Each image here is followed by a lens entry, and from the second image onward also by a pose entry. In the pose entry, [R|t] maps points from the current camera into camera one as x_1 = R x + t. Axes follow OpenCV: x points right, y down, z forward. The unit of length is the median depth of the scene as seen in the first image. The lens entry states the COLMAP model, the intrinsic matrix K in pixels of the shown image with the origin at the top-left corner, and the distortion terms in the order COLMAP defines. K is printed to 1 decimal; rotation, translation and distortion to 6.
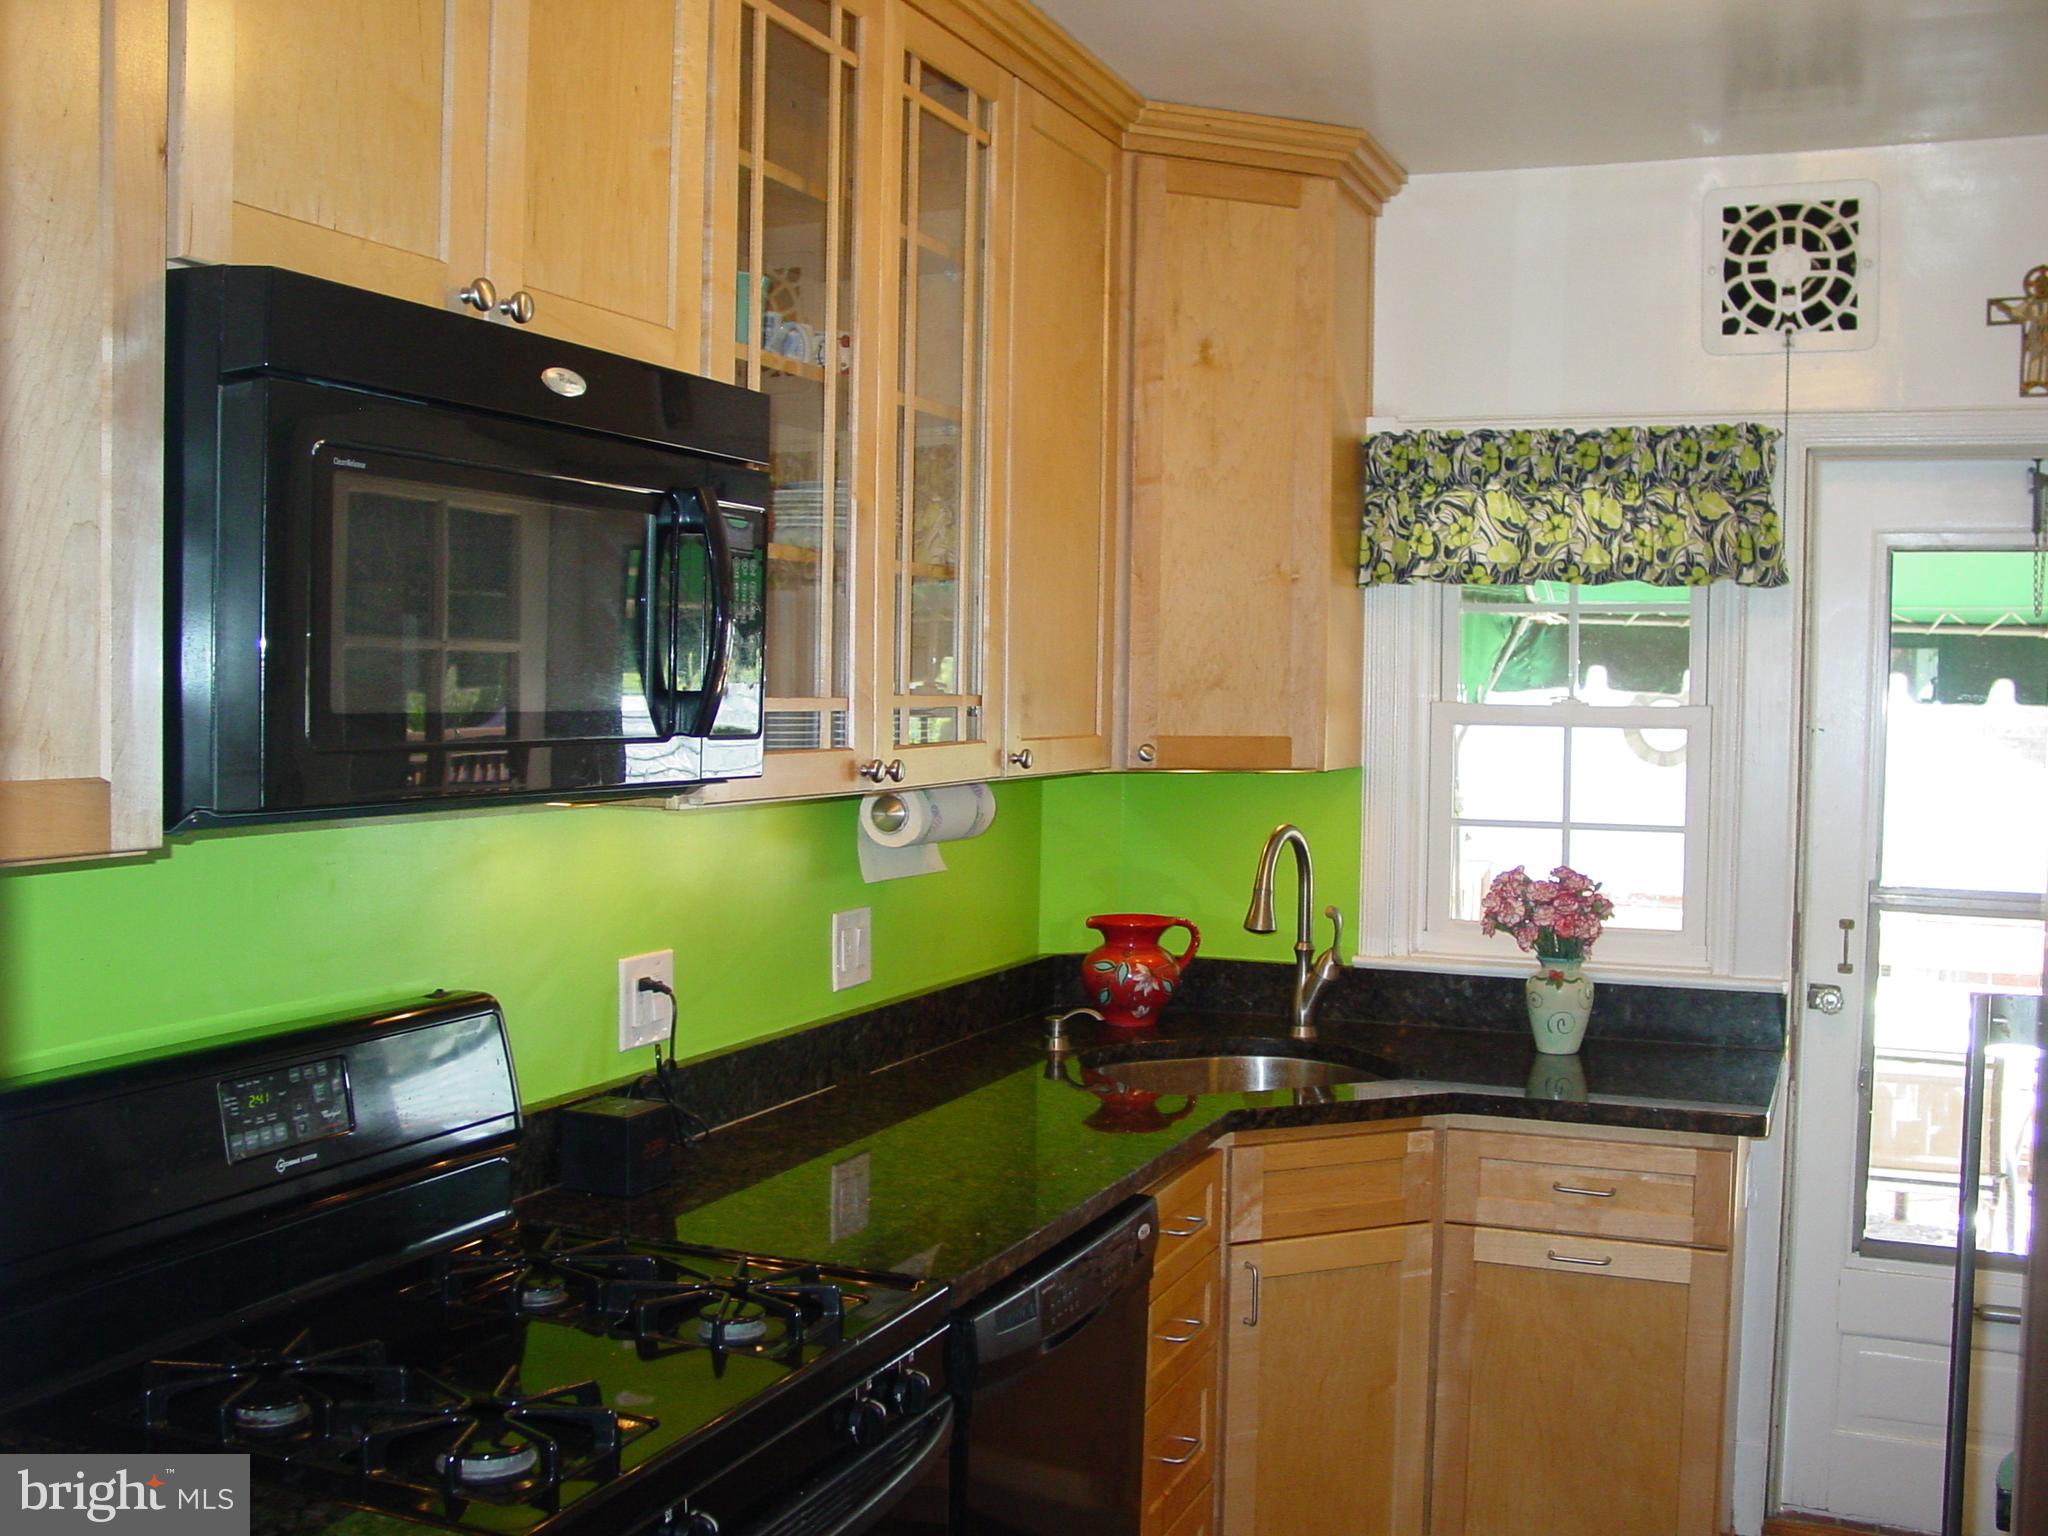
lens RADIAL K [[2059.9, 0, 1031.3], [0, 2059.9, 789.7], [0, 0, 1]] dist [-0.179222, 0.218730]
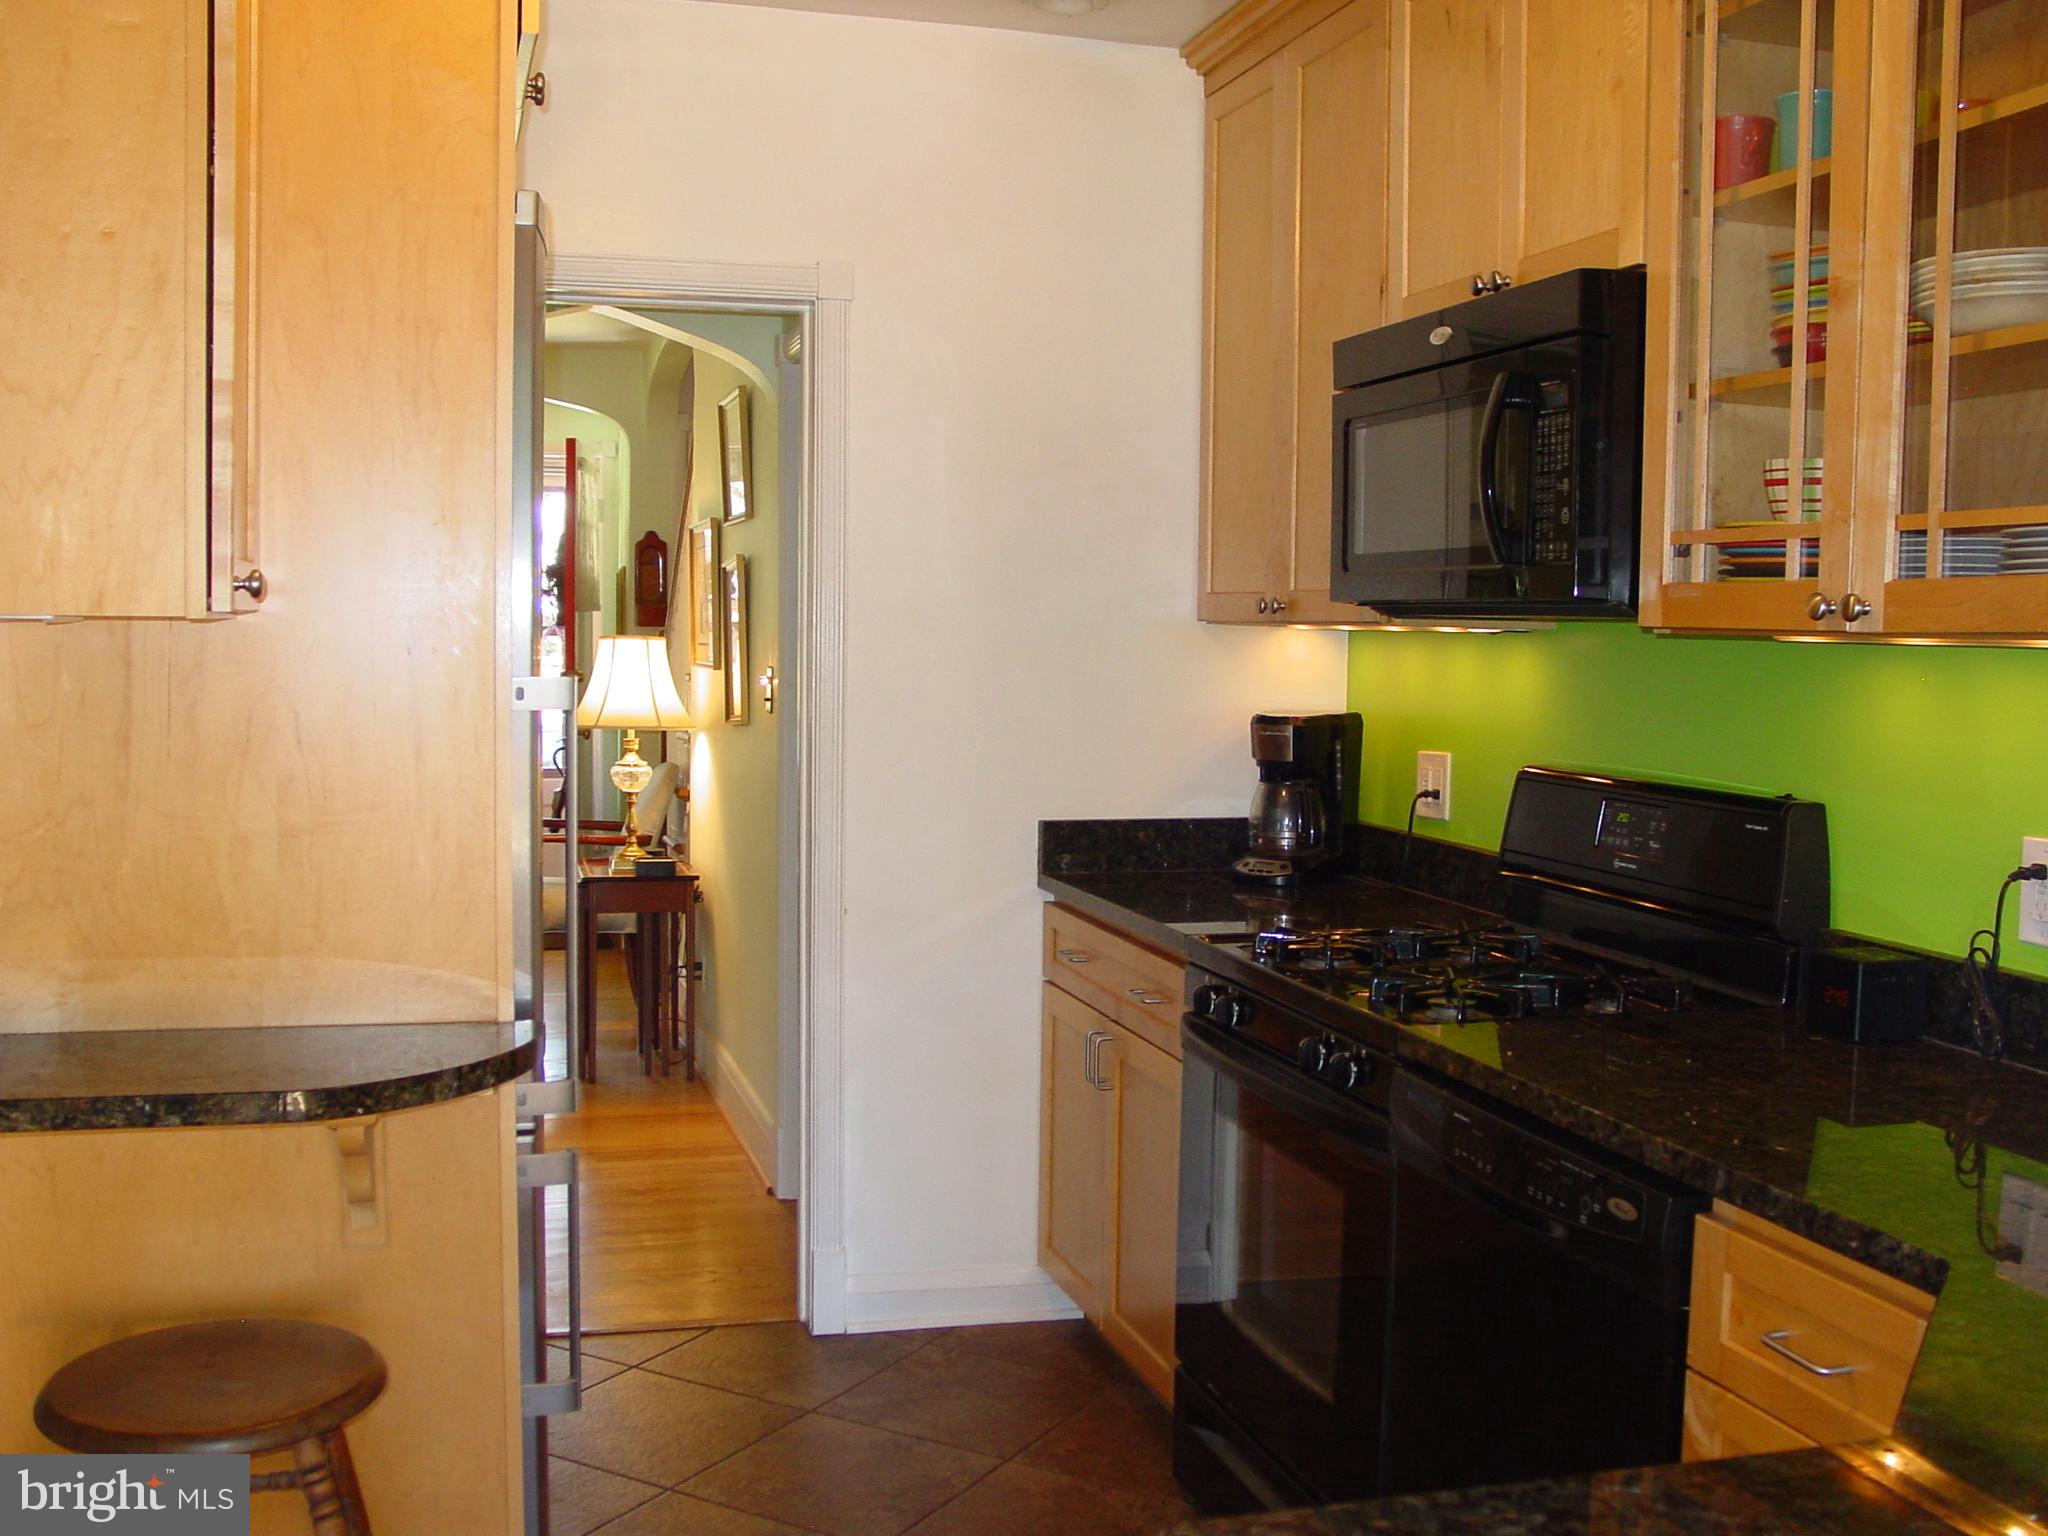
lens RADIAL K [[2065.4, 0, 1024.0], [0, 2065.4, 768.0], [0, 0, 1]] dist [-0.177765, 0.162515]
pose [[-0.784204, 0.012061, -0.620386, 0.849640], [-0.062877, 0.993120, 0.098788, -0.005538], [0.617310, 0.116478, -0.778050, 1.761720]]
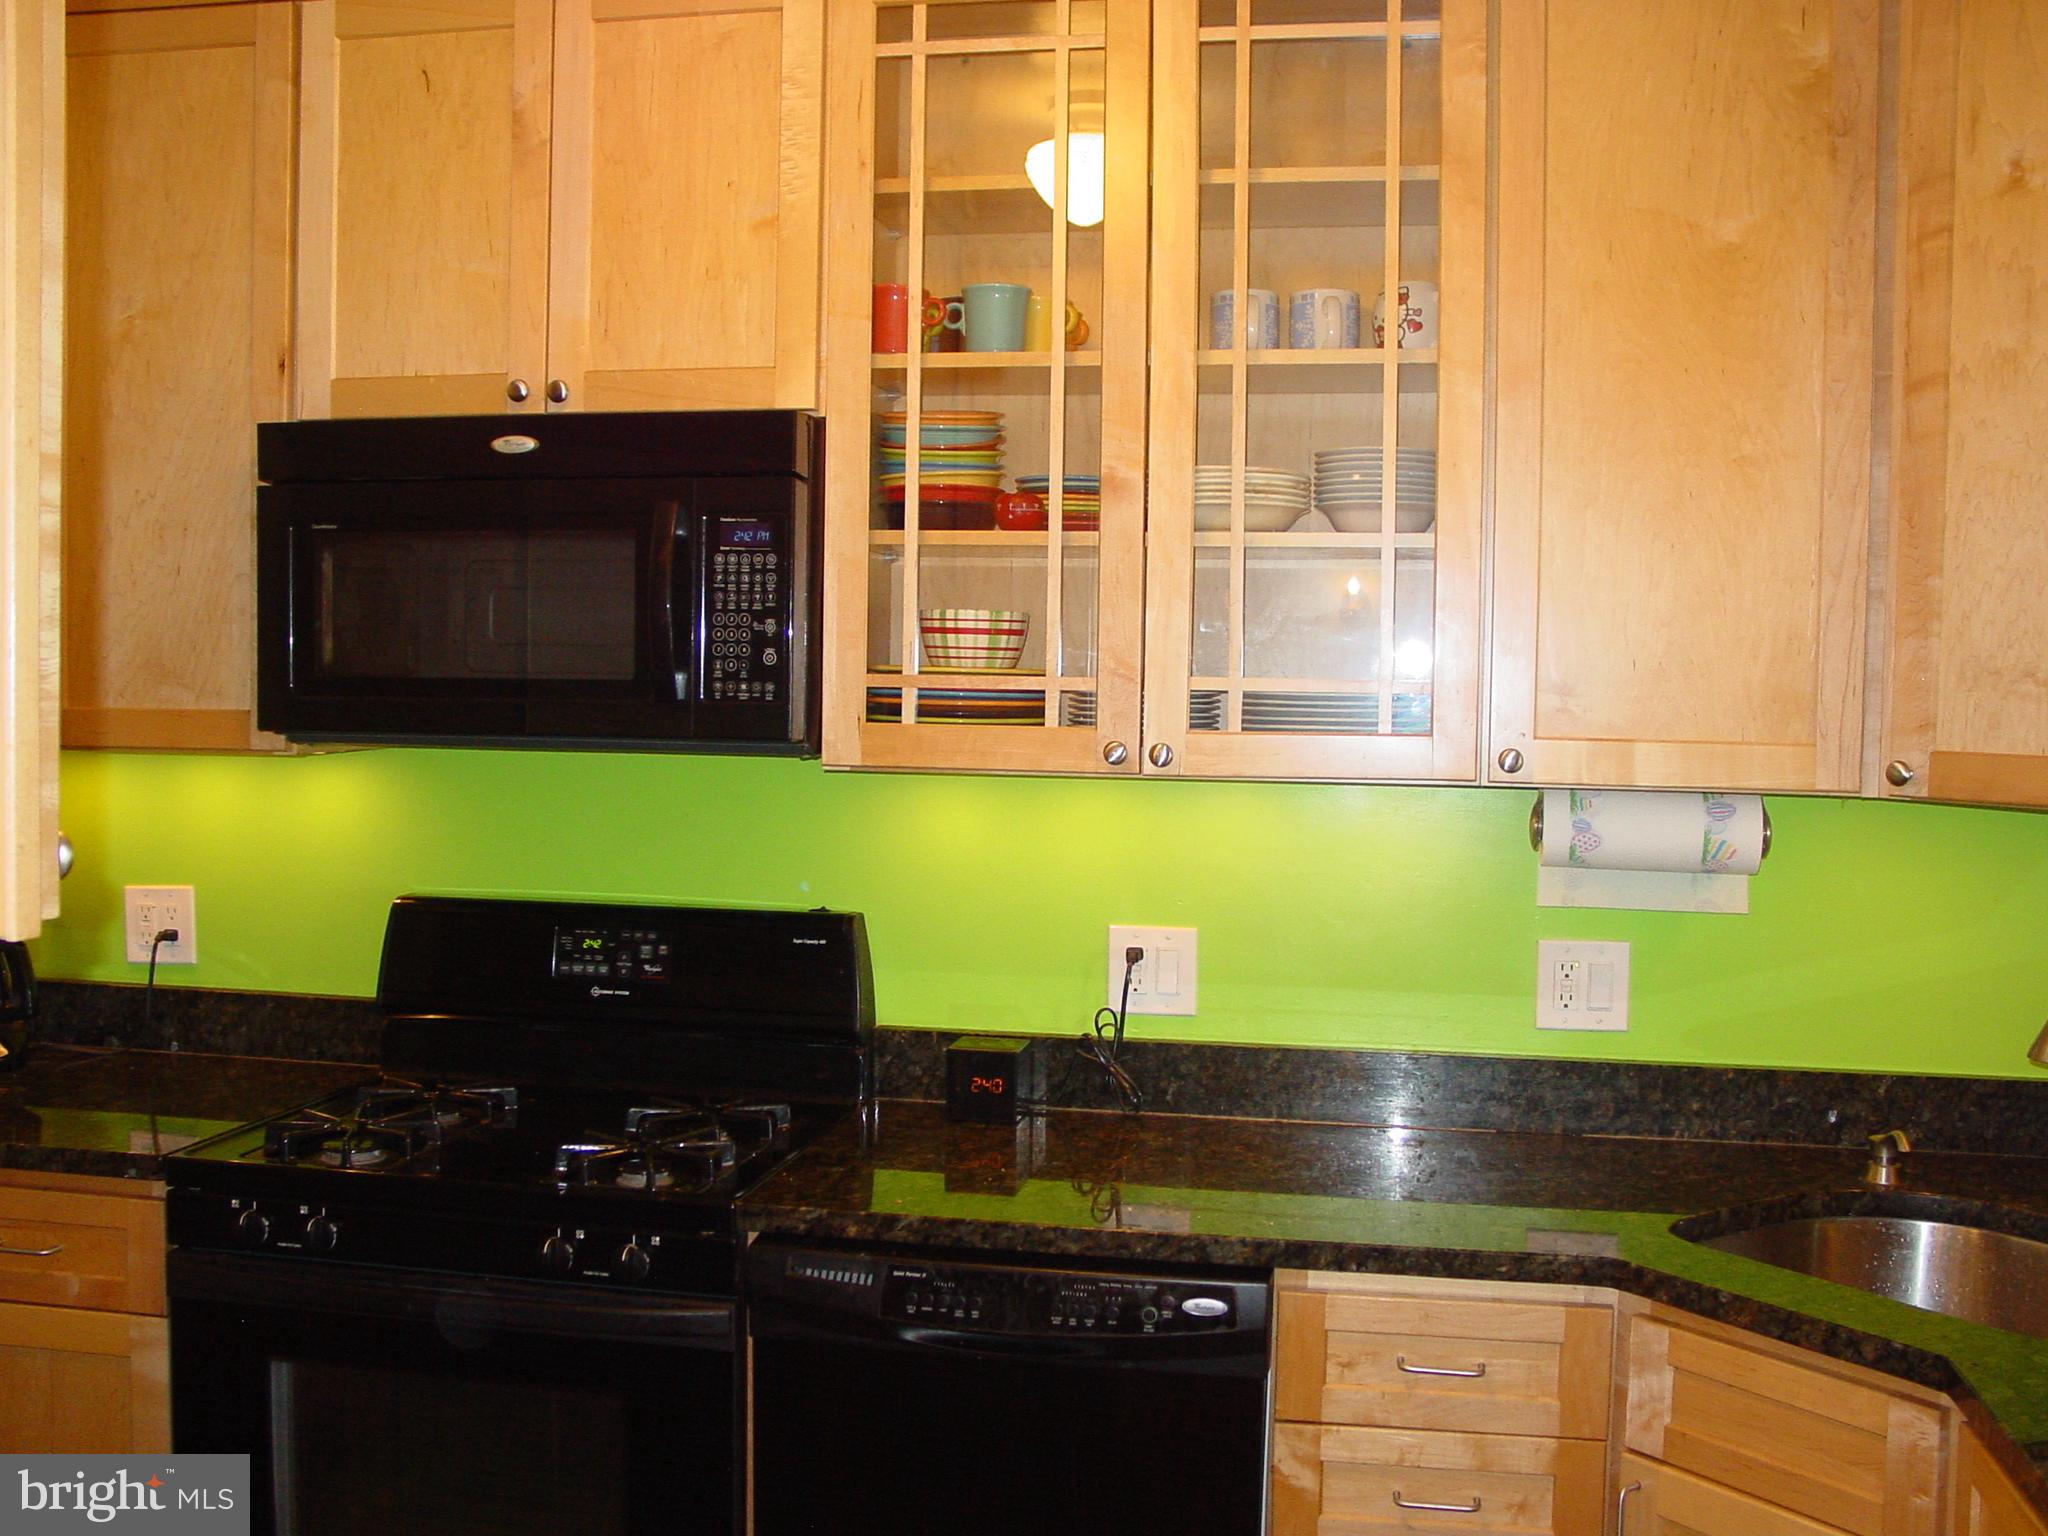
lens RADIAL K [[2059.9, 0, 1031.3], [0, 2059.9, 789.7], [0, 0, 1]] dist [-0.179222, 0.218730]
pose [[0.207036, 0.041996, -0.977431, 1.058814], [-0.063627, 0.997541, 0.029383, -0.022078], [0.976262, 0.056108, 0.209199, 0.917211]]
